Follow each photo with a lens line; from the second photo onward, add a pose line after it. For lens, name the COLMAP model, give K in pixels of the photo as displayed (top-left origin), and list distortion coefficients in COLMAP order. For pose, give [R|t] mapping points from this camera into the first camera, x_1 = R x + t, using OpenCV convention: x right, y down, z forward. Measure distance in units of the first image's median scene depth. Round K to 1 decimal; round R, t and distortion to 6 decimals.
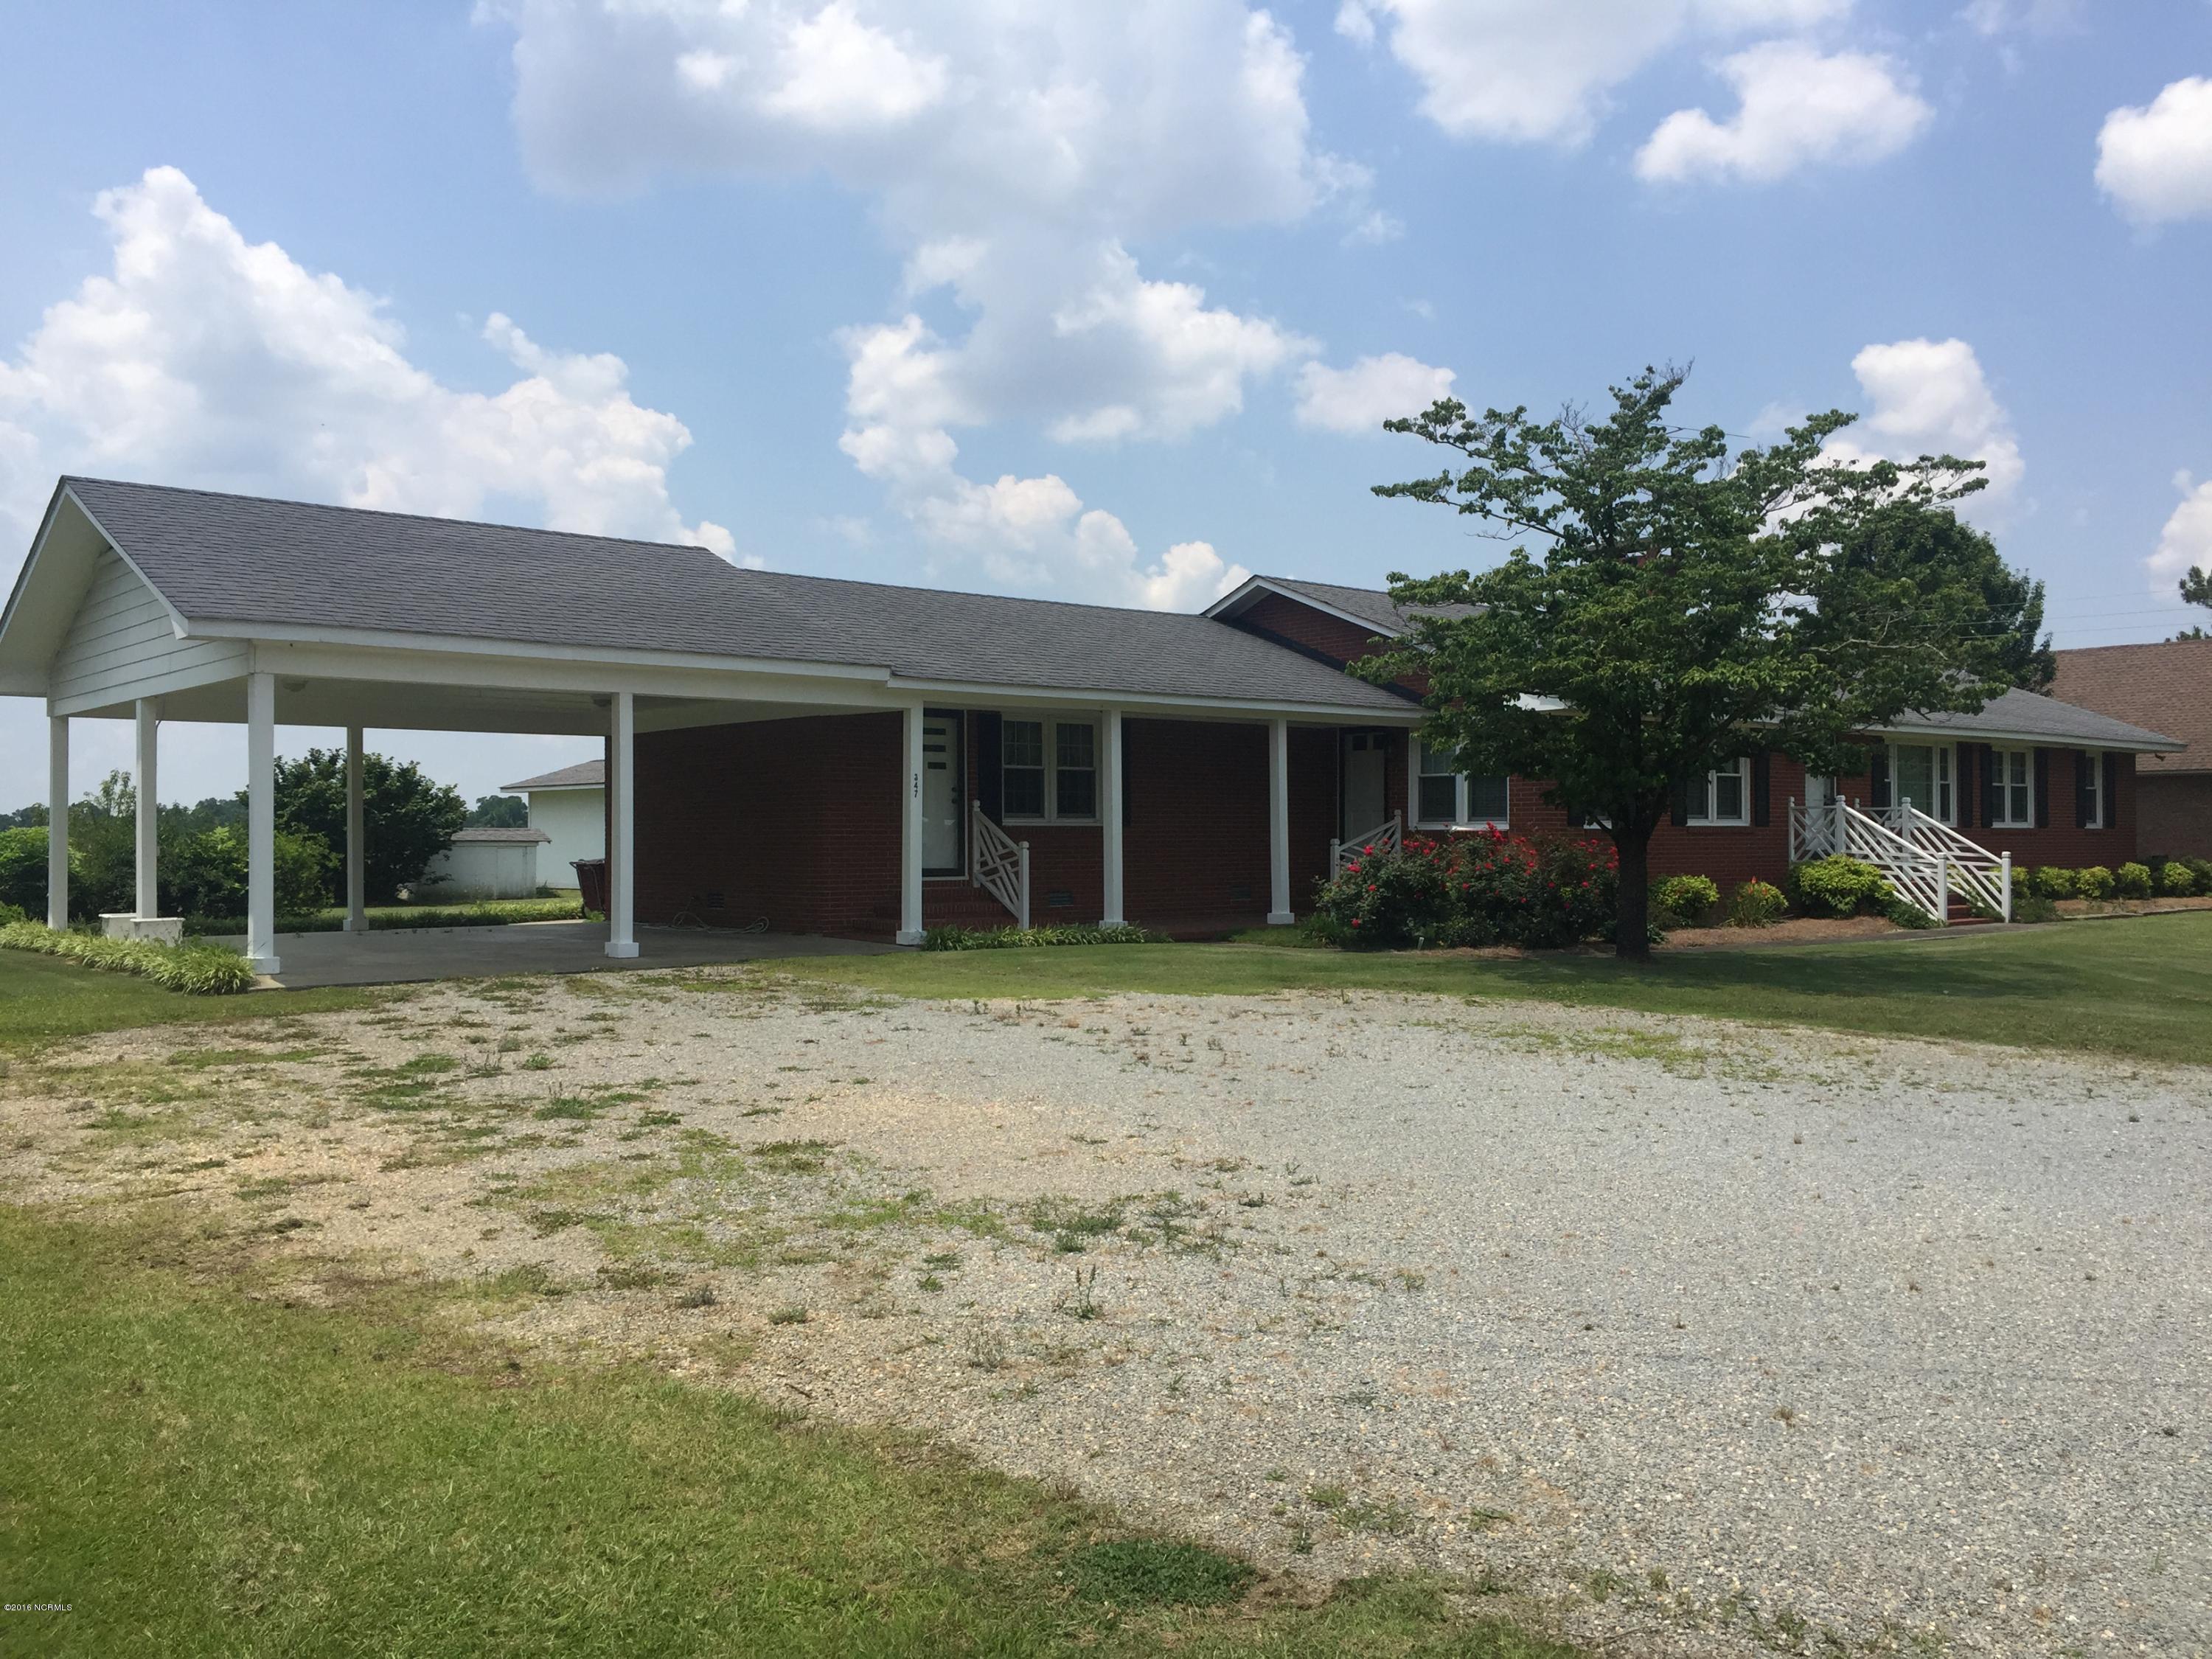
lens RADIAL K [[1900.7, 0, 1095.9], [0, 1900.7, 831.3], [0, 0, 1]] dist [0.053340, -0.048147]
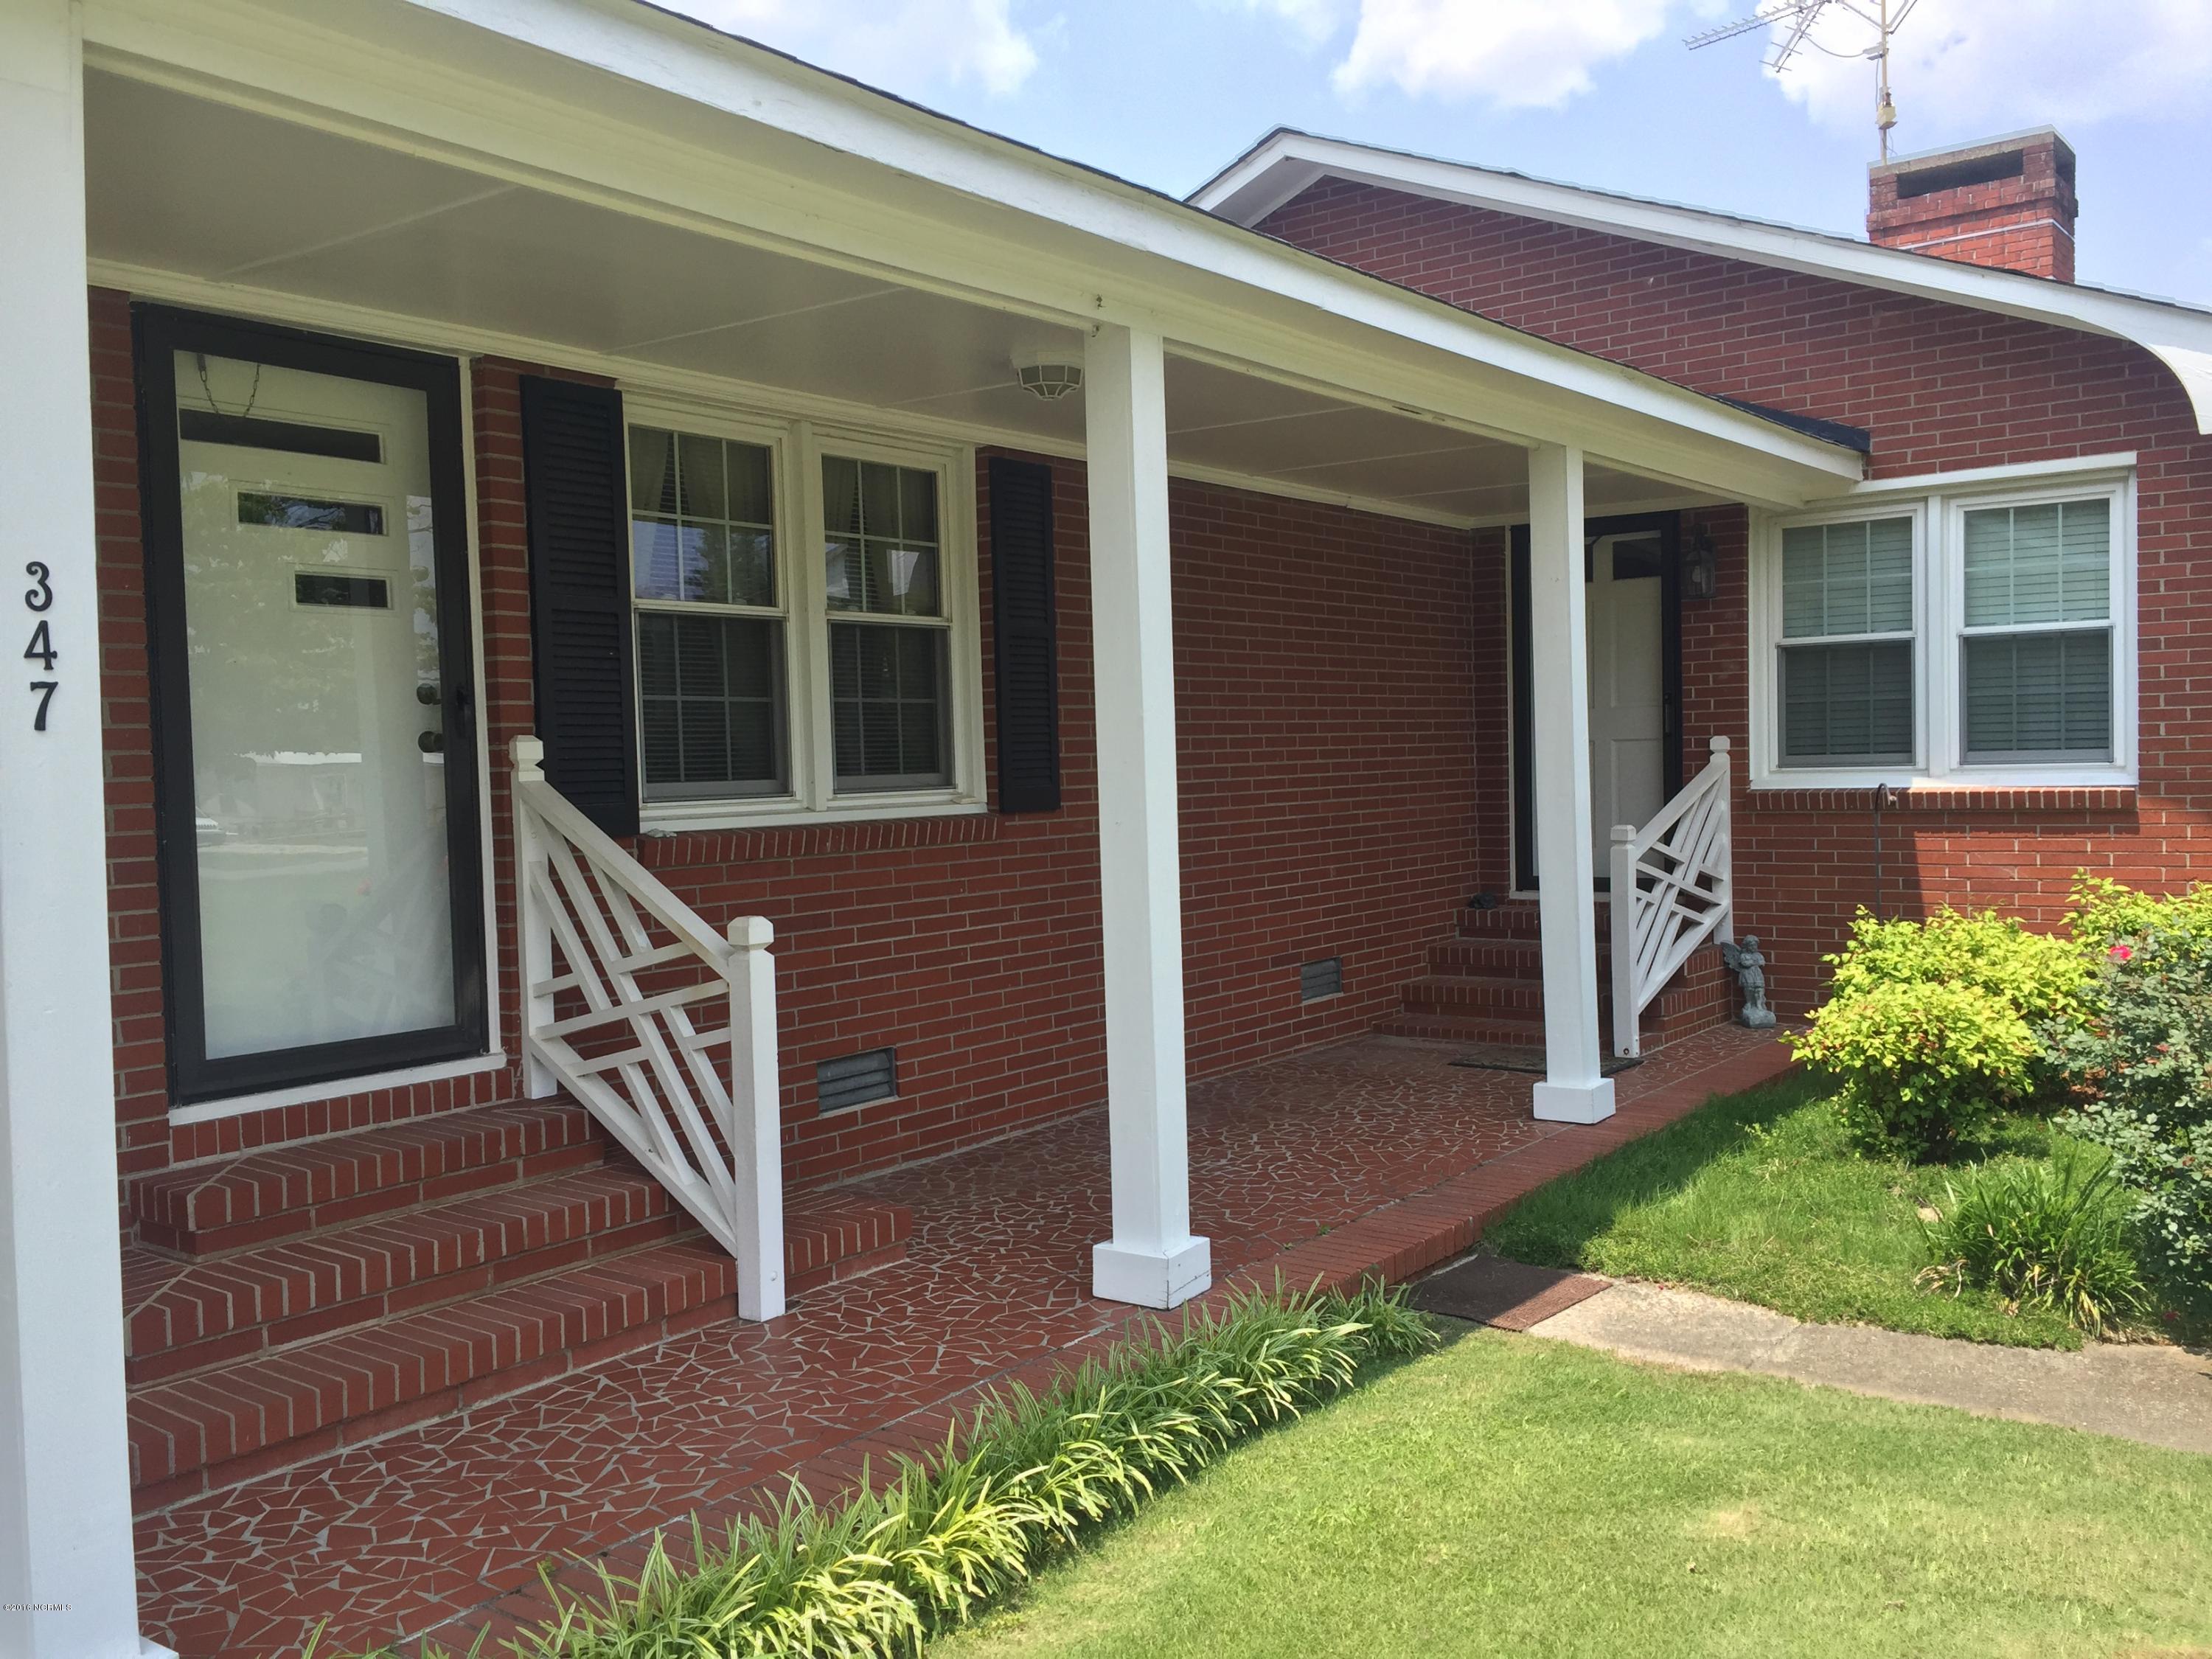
lens RADIAL K [[1900.7, 0, 1100.4], [0, 1900.7, 830.0], [0, 0, 1]] dist [0.053340, -0.048147]
pose [[0.977121, -0.031841, 0.210288, -0.040142], [0.023576, 0.998852, 0.041694, -0.012034], [-0.211374, -0.035783, 0.976750, 0.694948]]
